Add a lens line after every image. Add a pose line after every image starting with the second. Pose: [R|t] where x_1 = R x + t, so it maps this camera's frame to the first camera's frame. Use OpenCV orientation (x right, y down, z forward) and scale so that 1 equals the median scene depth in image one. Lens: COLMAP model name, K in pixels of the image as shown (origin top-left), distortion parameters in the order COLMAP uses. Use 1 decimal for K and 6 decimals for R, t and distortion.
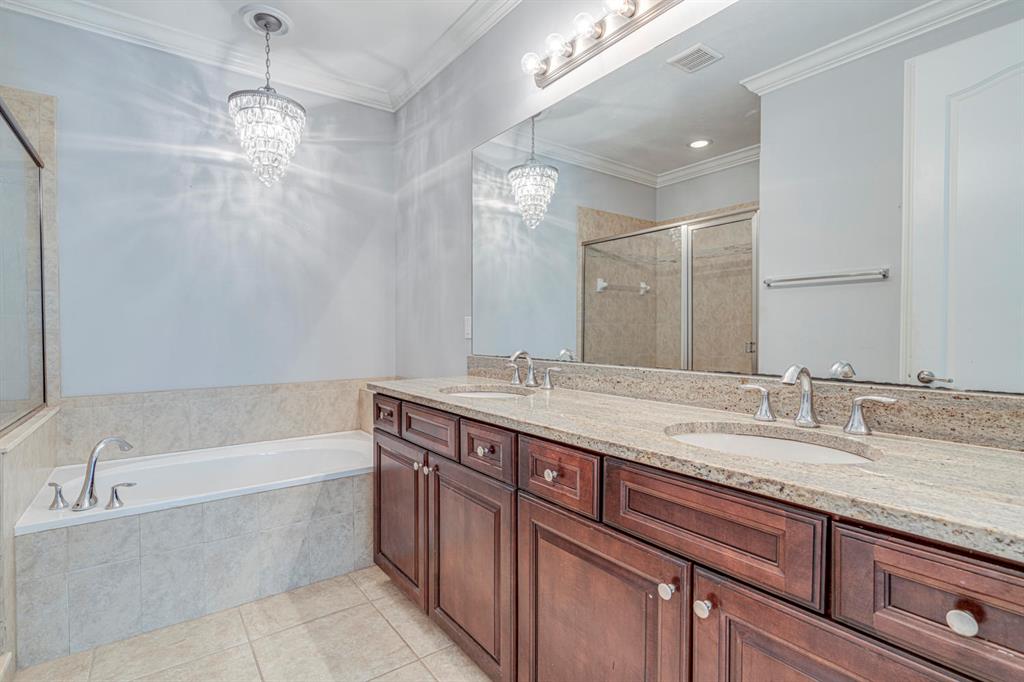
lens RADIAL K [[490.9, 0, 512.0], [0, 490.9, 341.0], [0, 0, 1]] dist [-0.014183, 0.000060]
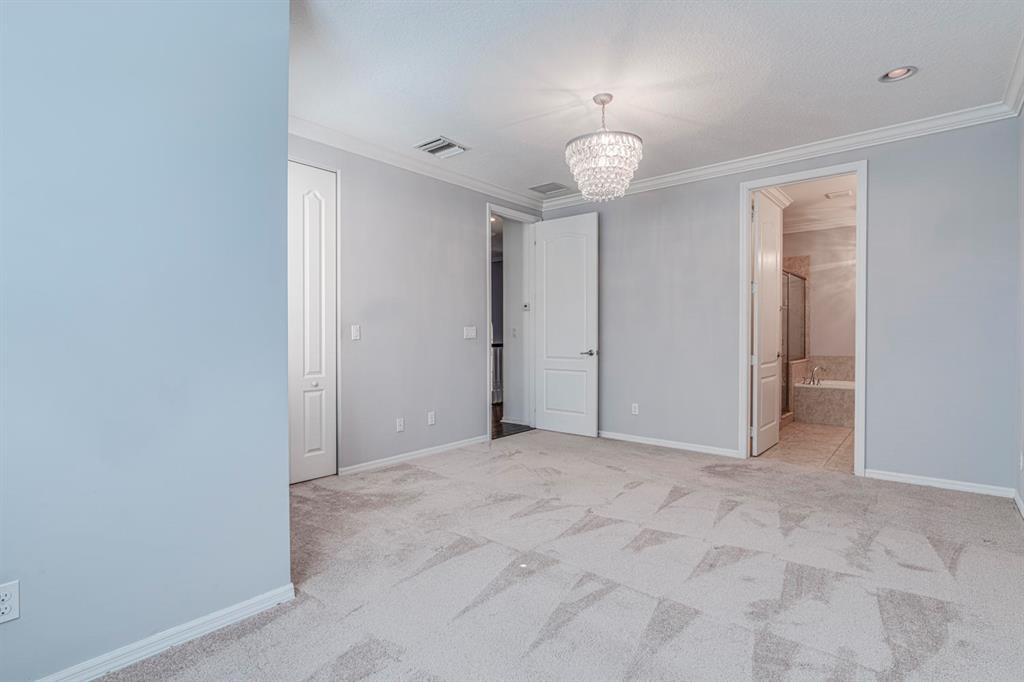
lens RADIAL K [[490.9, 0, 512.0], [0, 490.9, 341.0], [0, 0, 1]] dist [-0.014183, 0.000060]
pose [[0.230437, 0.010042, -0.973035, 1.899085], [-0.018591, 0.999810, 0.005916, 0.045498], [0.972910, 0.016726, 0.230580, -1.779960]]
